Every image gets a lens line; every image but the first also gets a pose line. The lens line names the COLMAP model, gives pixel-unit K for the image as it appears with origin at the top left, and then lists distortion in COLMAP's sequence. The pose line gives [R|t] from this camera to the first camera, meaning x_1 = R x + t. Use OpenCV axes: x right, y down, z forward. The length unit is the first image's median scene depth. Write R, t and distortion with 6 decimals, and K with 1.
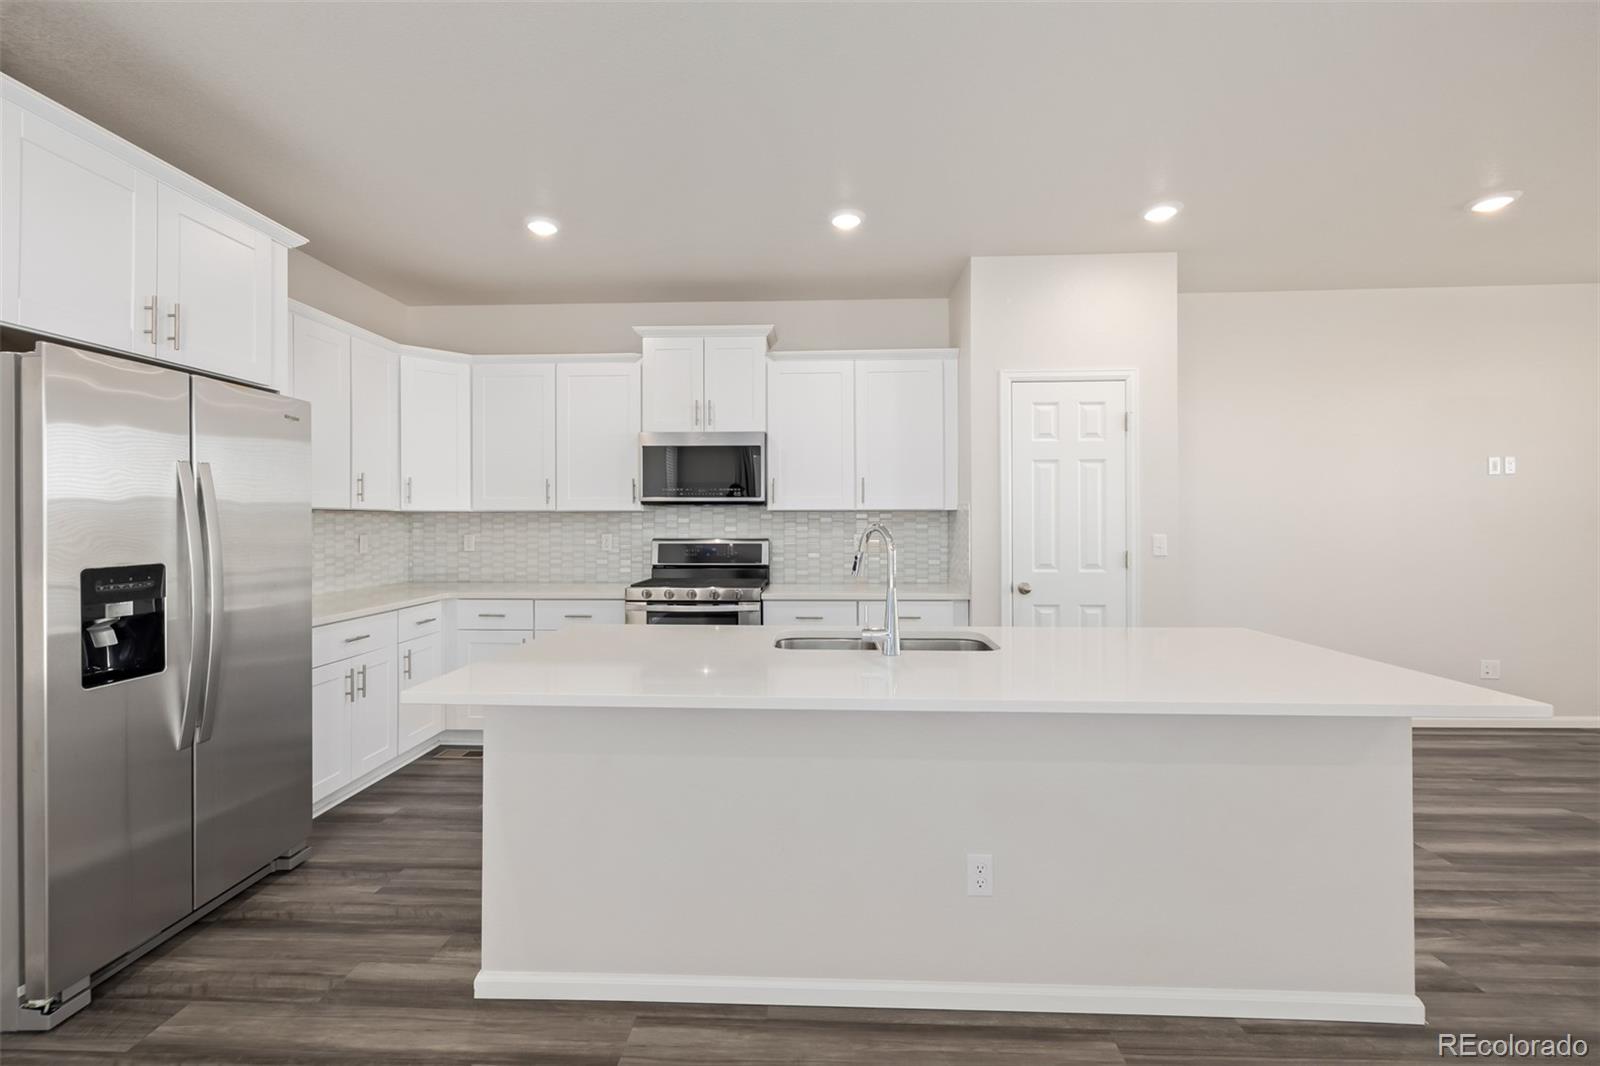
lens RADIAL K [[677.0, 0, 794.9], [0, 677.0, 521.1], [0, 0, 1]] dist [0.001231, 0.000163]
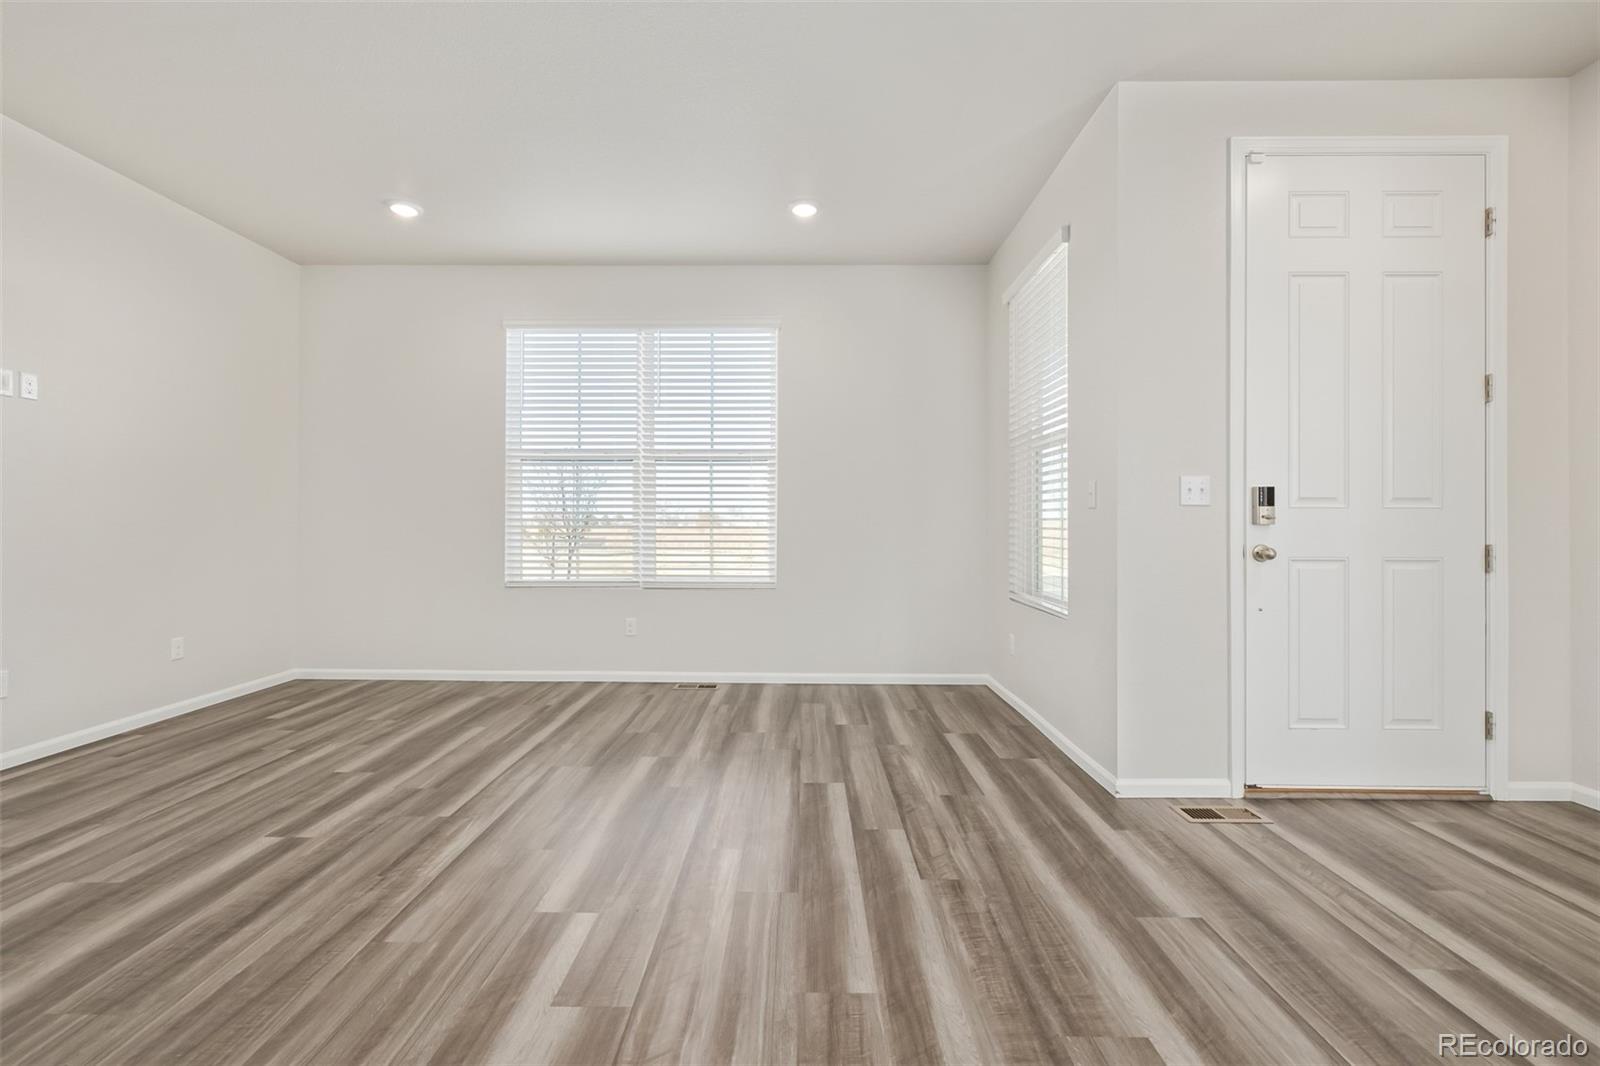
lens RADIAL K [[677.0, 0, 794.9], [0, 677.0, 521.1], [0, 0, 1]] dist [0.001231, 0.000163]
pose [[-0.034396, 0.010555, 0.999353, 0.340247], [-0.003009, 0.999939, -0.010665, 0.063520], [-0.999404, -0.003373, -0.034363, 0.242329]]
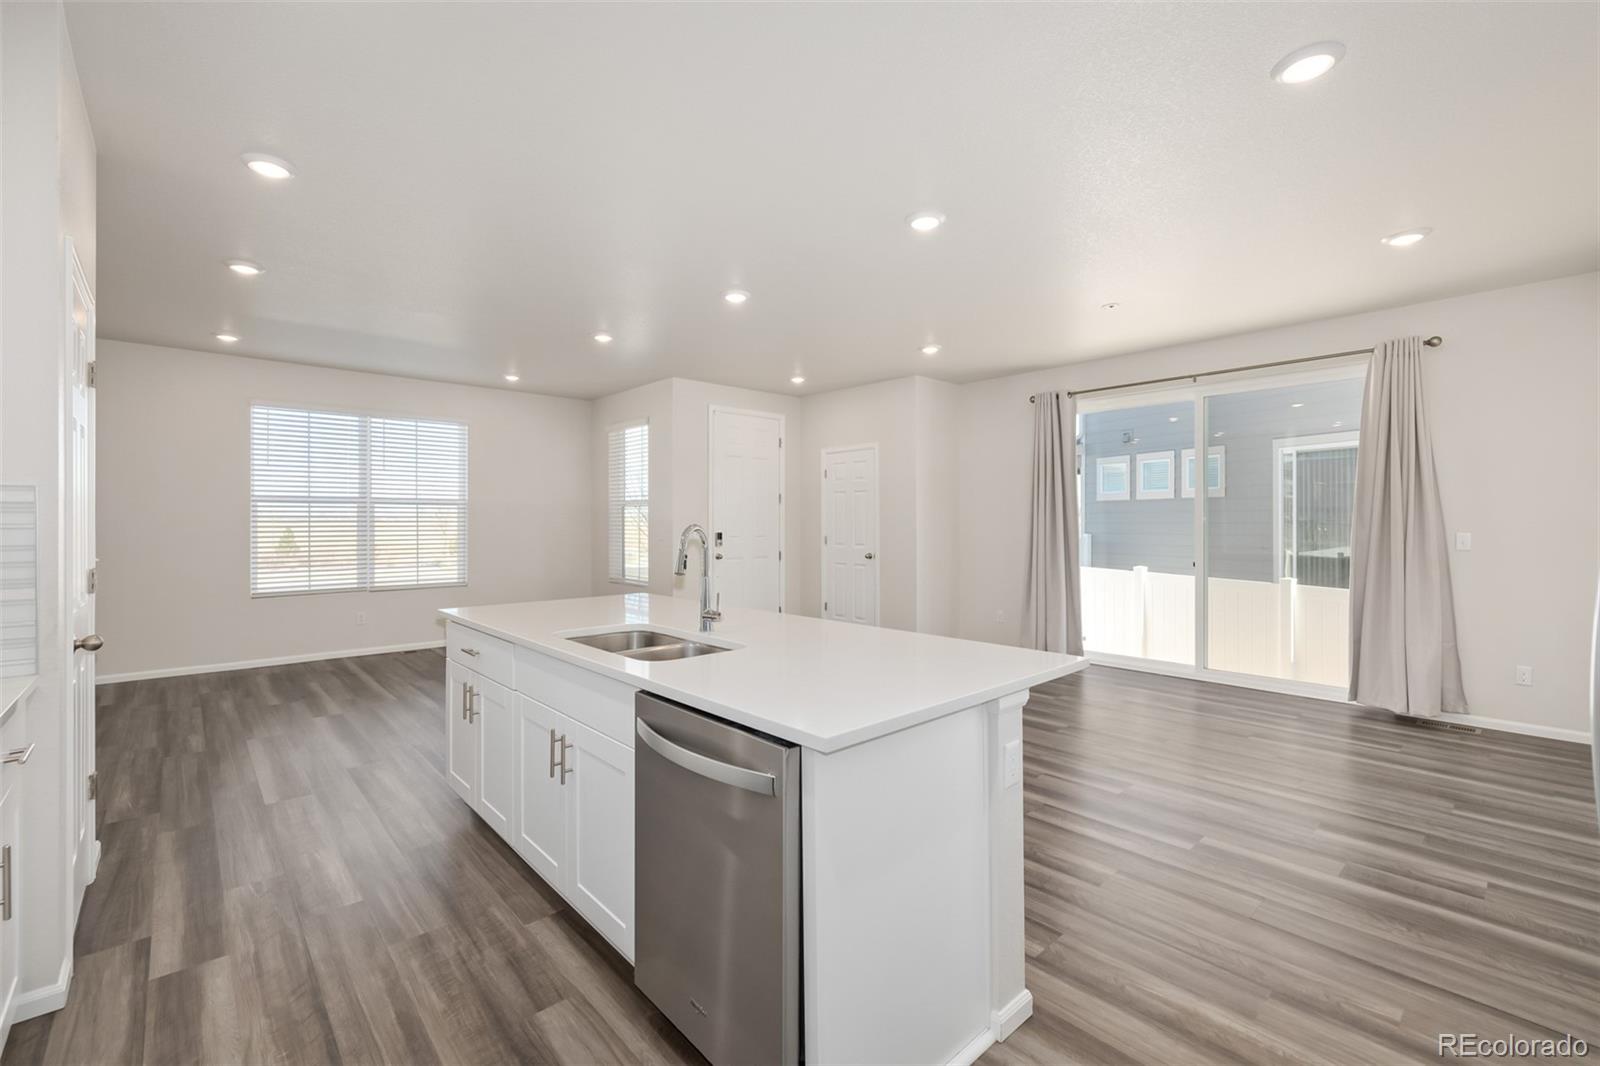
lens RADIAL K [[671.1, 0, 796.2], [0, 671.1, 523.6], [0, 0, 1]] dist [0.004230, 0.000265]
pose [[-0.699126, 0.003030, 0.714992, -0.420836], [0.003344, 0.999994, -0.000968, 0.002938], [-0.714991, 0.001714, -0.699132, 0.851750]]
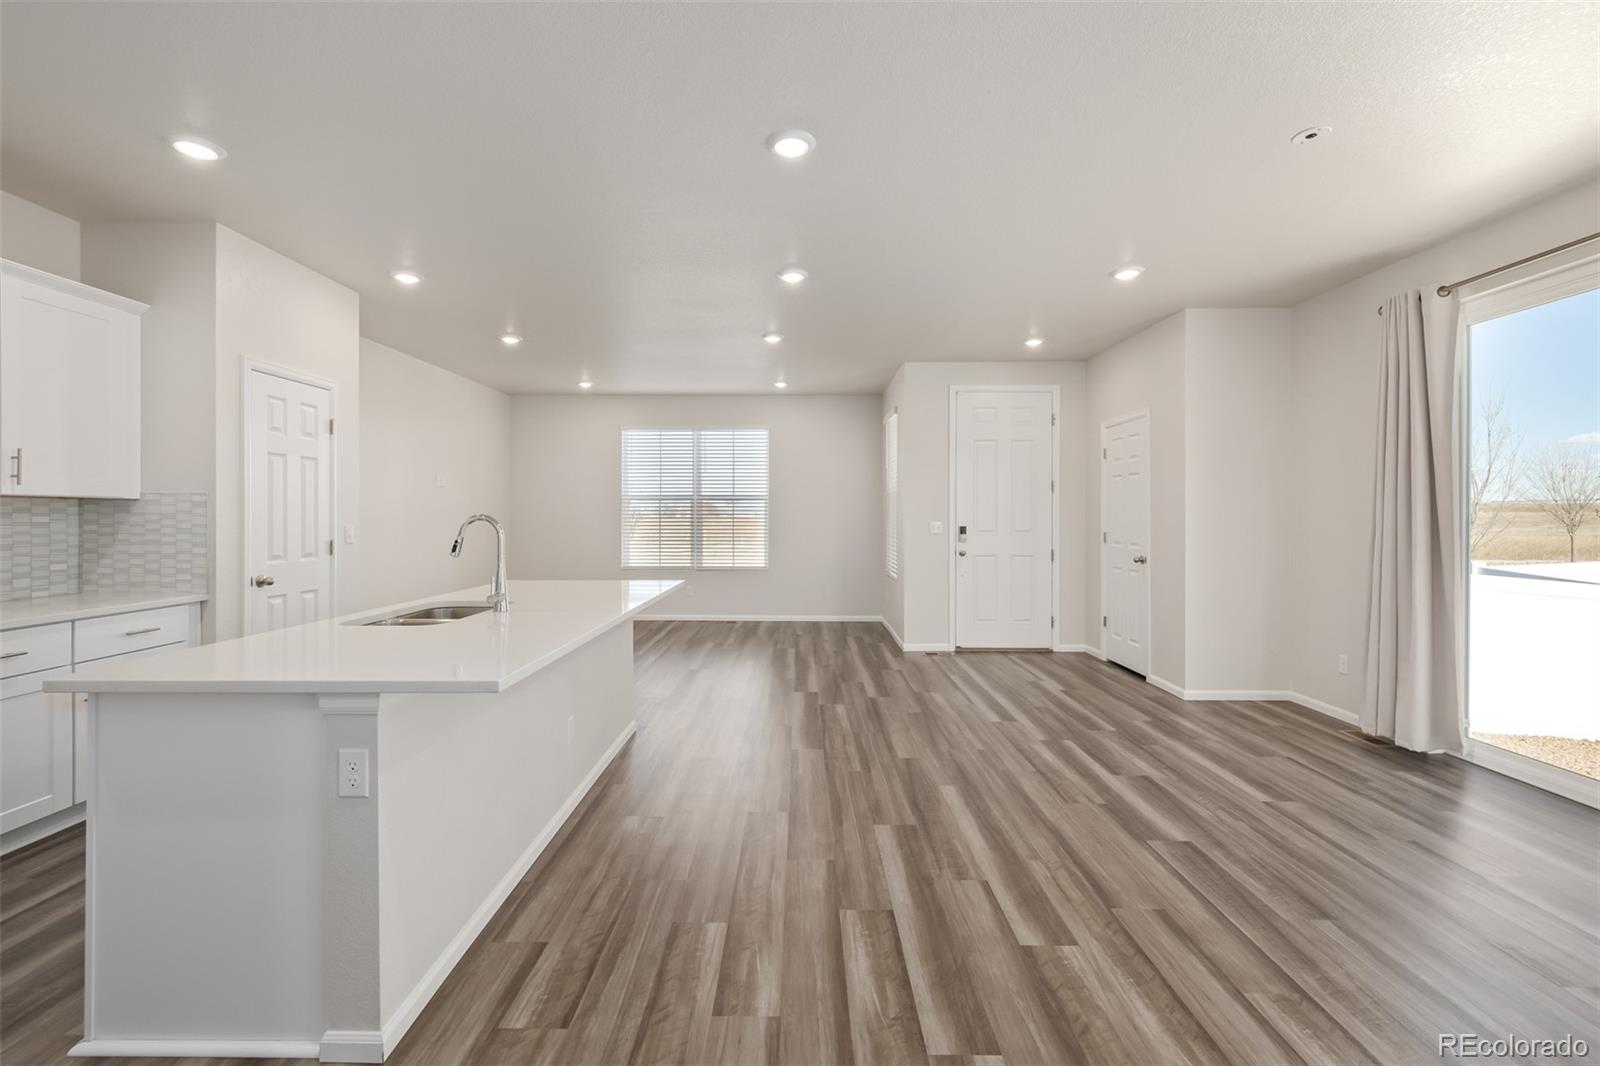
lens RADIAL K [[685.5, 0, 793.0], [0, 685.5, 515.9], [0, 0, 1]] dist [-0.000103, 0.000155]
pose [[-0.035312, 0.004215, 0.999367, -0.617149], [-0.001457, 0.999990, -0.004269, 0.006562], [-0.999375, -0.001607, -0.035306, 0.232524]]
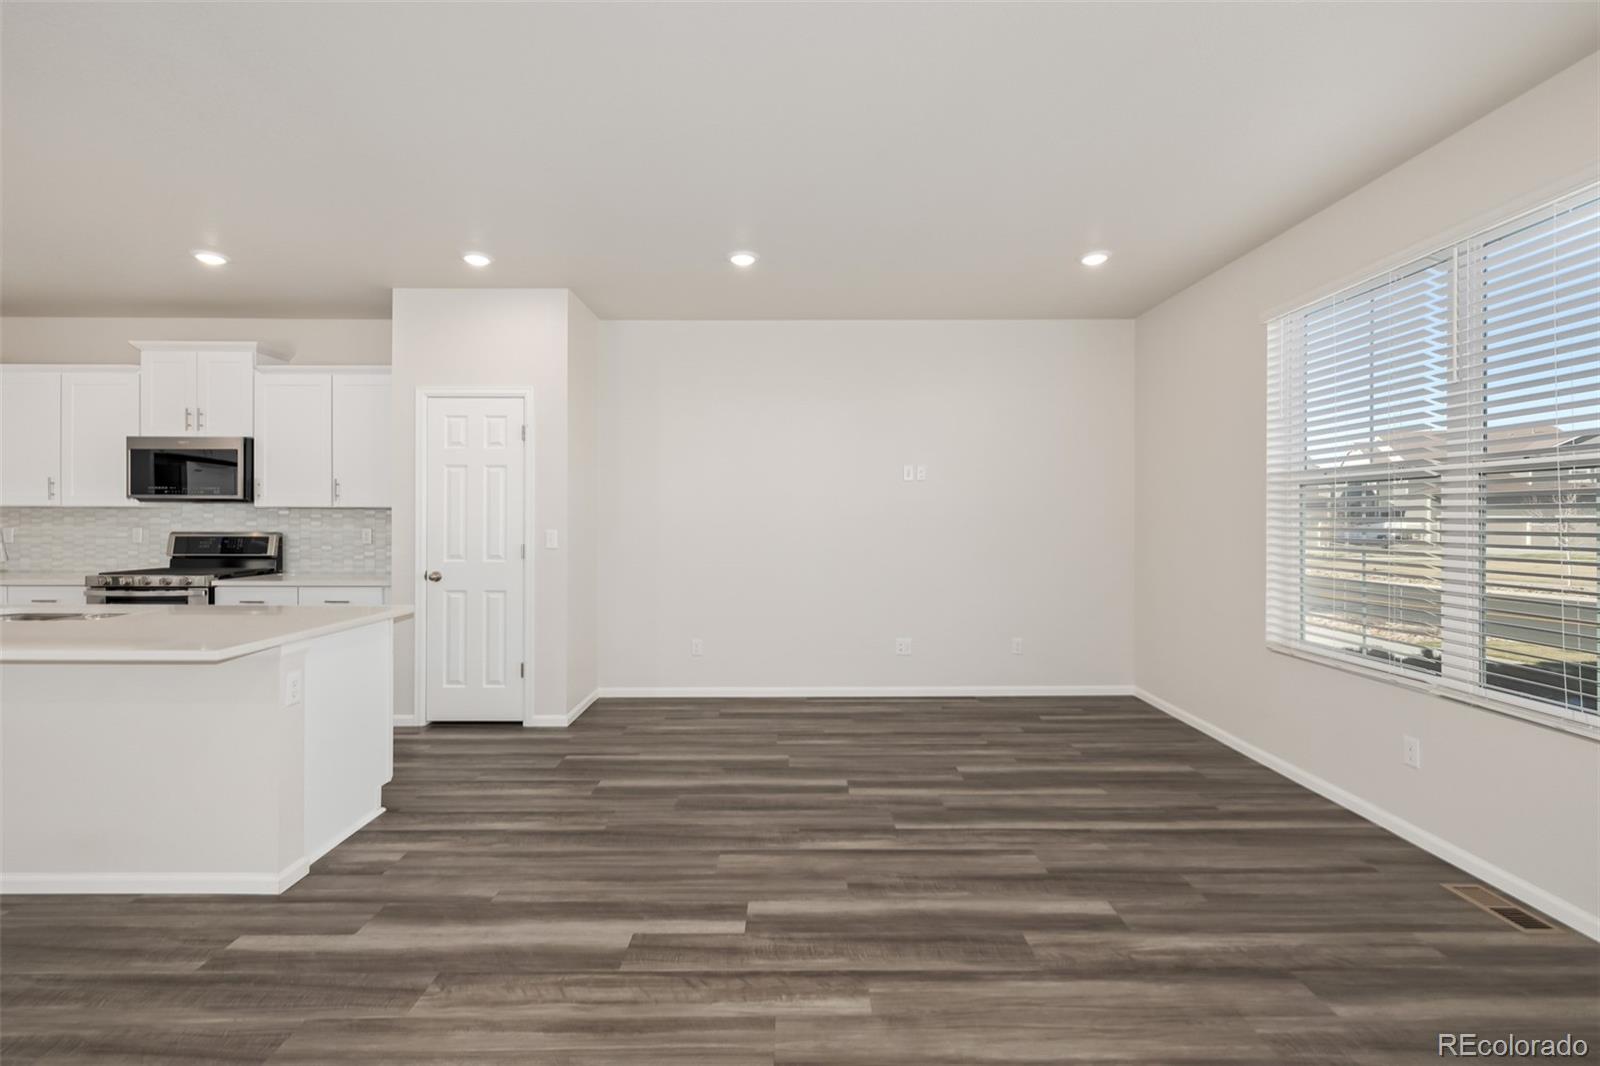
lens RADIAL K [[677.0, 0, 794.9], [0, 677.0, 521.1], [0, 0, 1]] dist [0.001231, 0.000163]
pose [[0.998786, 0.005700, 0.048924, 0.799161], [-0.005907, 0.999974, 0.004085, -0.002383], [-0.048899, -0.004369, 0.998794, -0.162673]]
